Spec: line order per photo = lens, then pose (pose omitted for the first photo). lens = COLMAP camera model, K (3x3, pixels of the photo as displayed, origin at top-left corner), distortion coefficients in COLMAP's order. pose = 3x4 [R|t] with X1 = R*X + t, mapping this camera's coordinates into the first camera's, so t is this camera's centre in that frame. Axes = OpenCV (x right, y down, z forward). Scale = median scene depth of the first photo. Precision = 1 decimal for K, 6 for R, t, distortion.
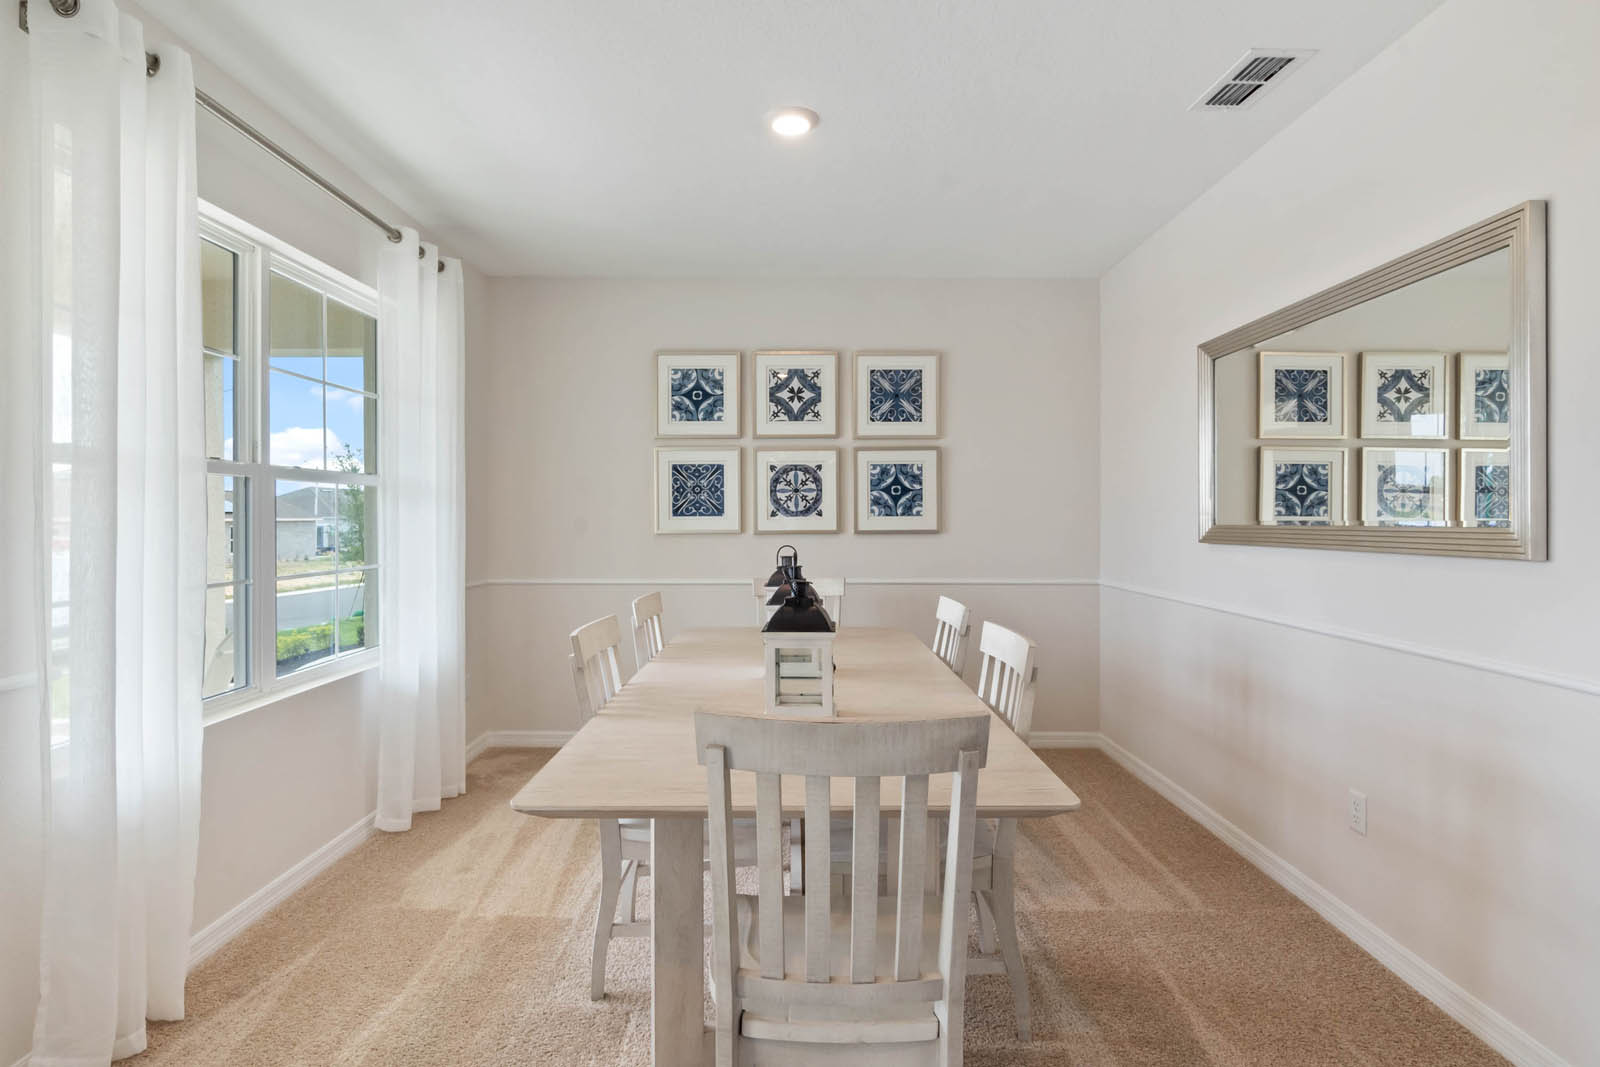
lens RADIAL K [[841.4, 0, 796.4], [0, 841.4, 528.3], [0, 0, 1]] dist [-0.001069, -0.000744]
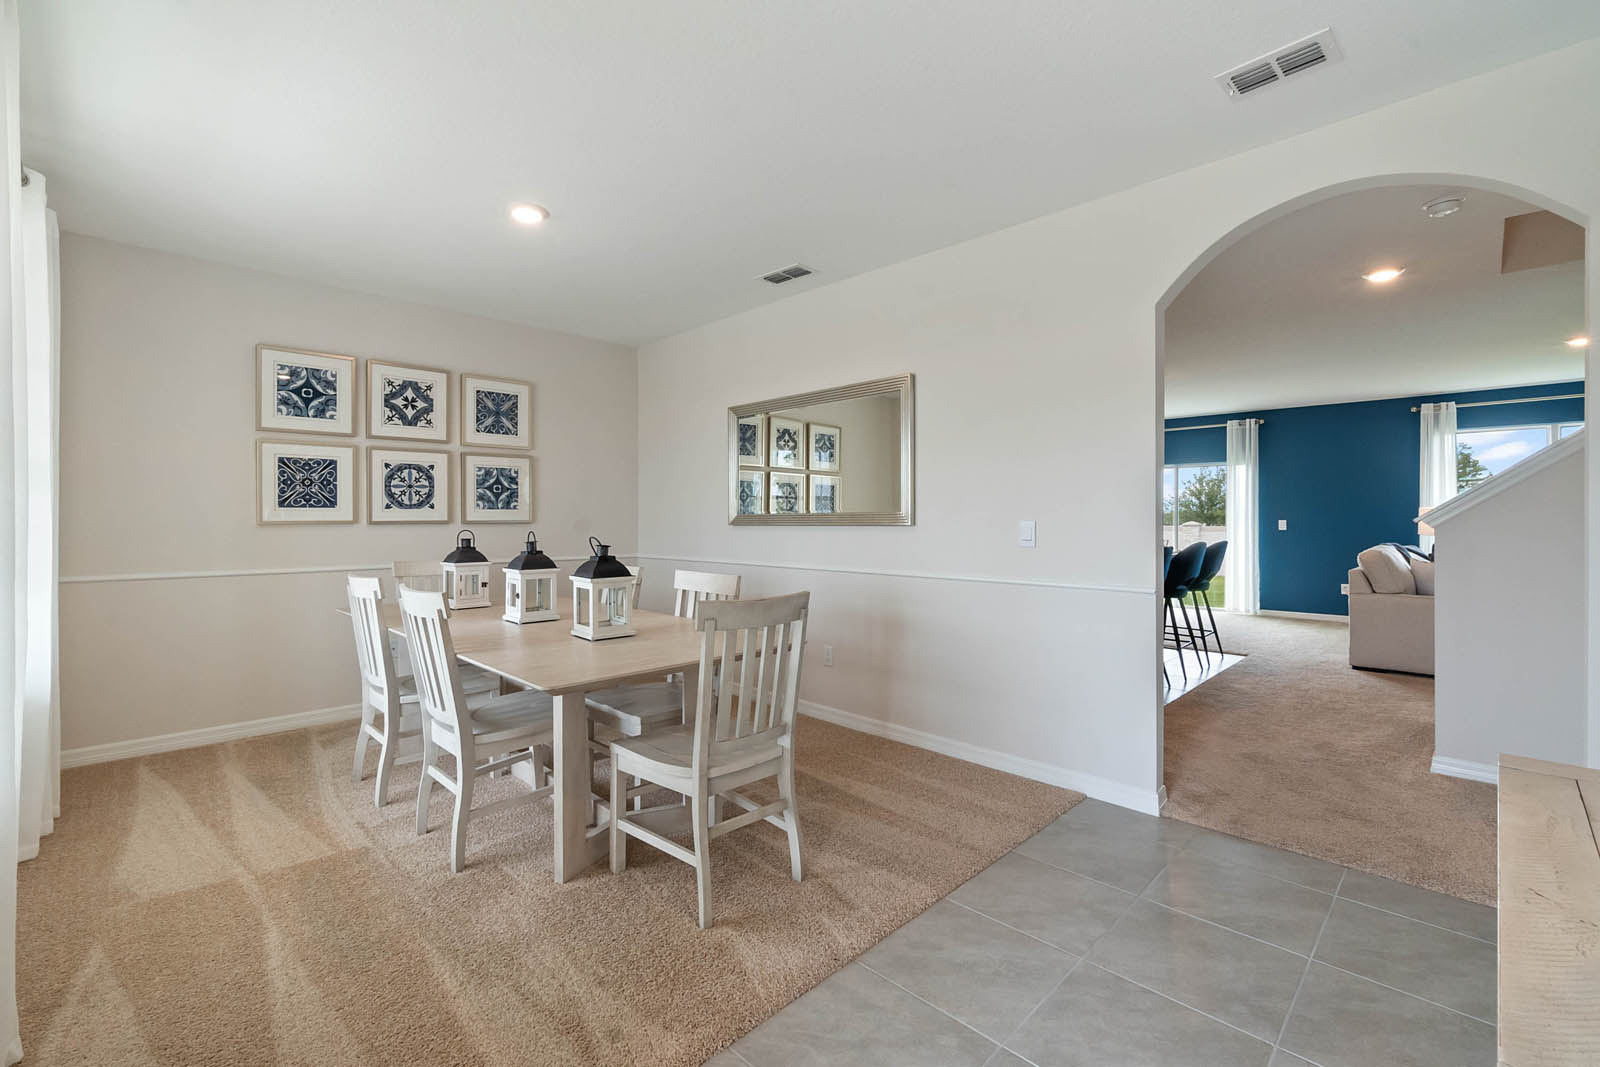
lens RADIAL K [[680.6, 0, 823.9], [0, 680.6, 518.1], [0, 0, 1]] dist [-0.002698, -0.000049]
pose [[0.693166, -0.001473, 0.720776, -0.279248], [0.006032, 0.999975, -0.003757, 0.005594], [-0.720753, 0.006952, 0.693158, -0.053757]]
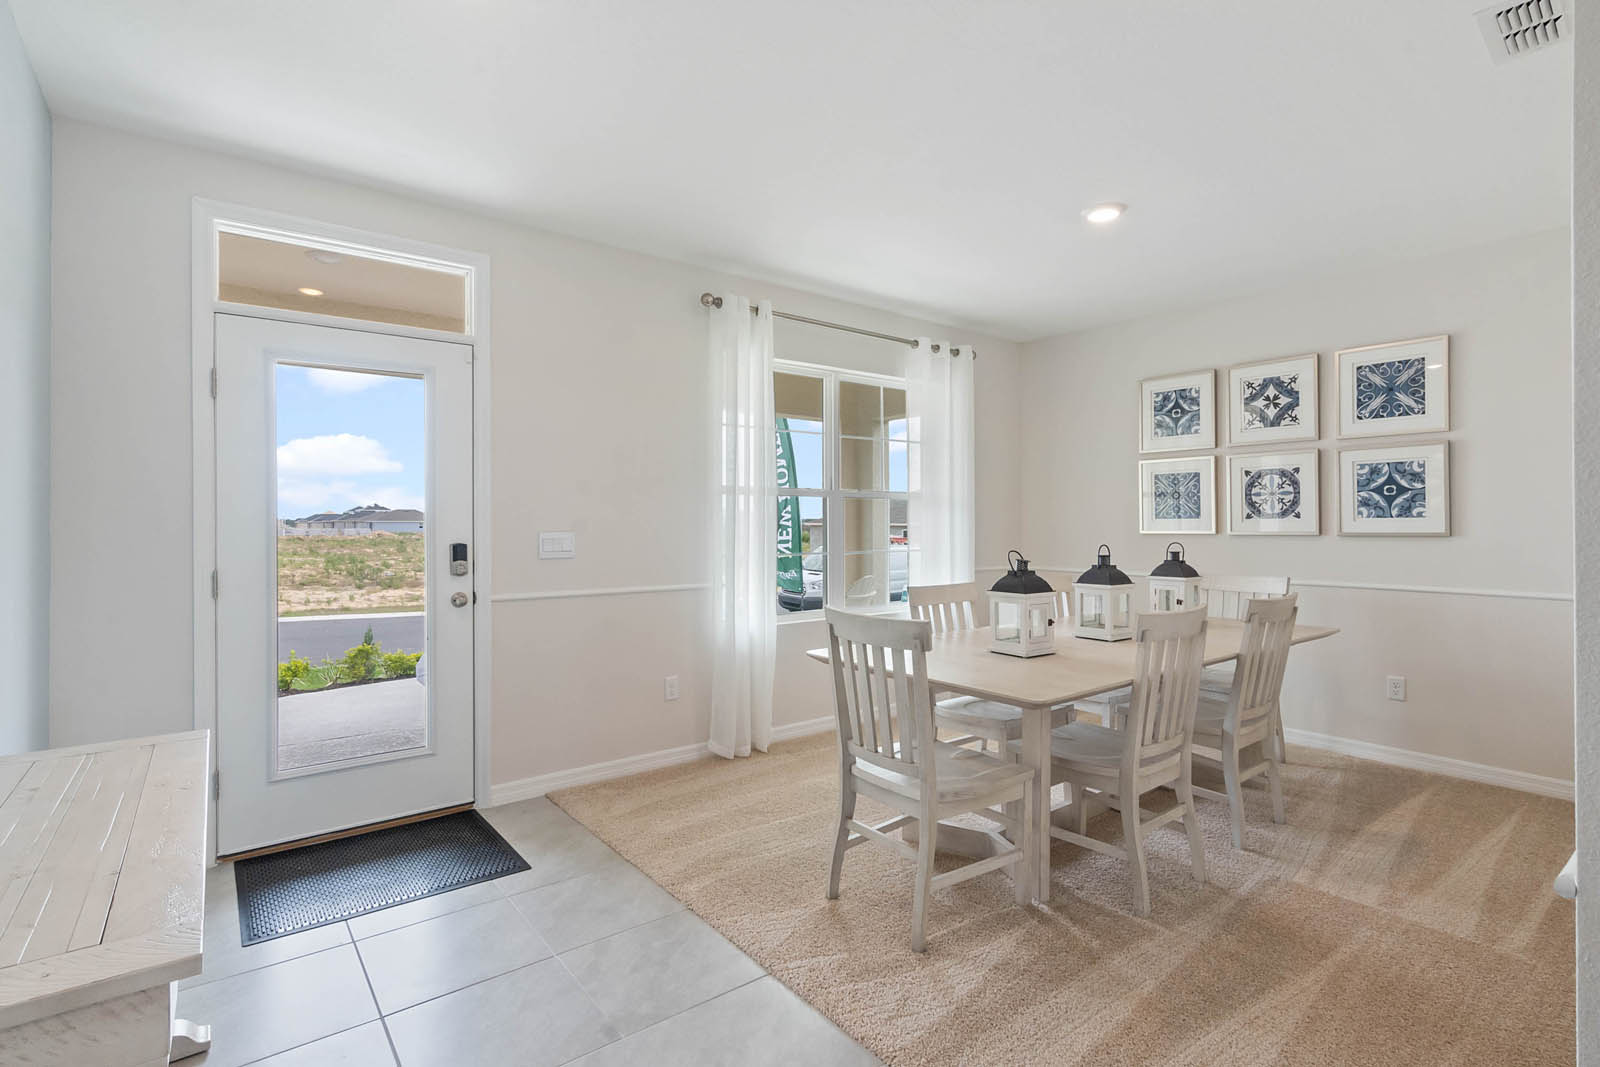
lens RADIAL K [[761.8, 0, 849.6], [0, 761.8, 522.1], [0, 0, 1]] dist [-0.006026, 0.001308]
pose [[0.635055, 0.001007, -0.772466, 0.396164], [-0.008830, 0.999943, -0.005956, 0.000648], [0.772416, 0.010603, 0.635028, -0.002207]]
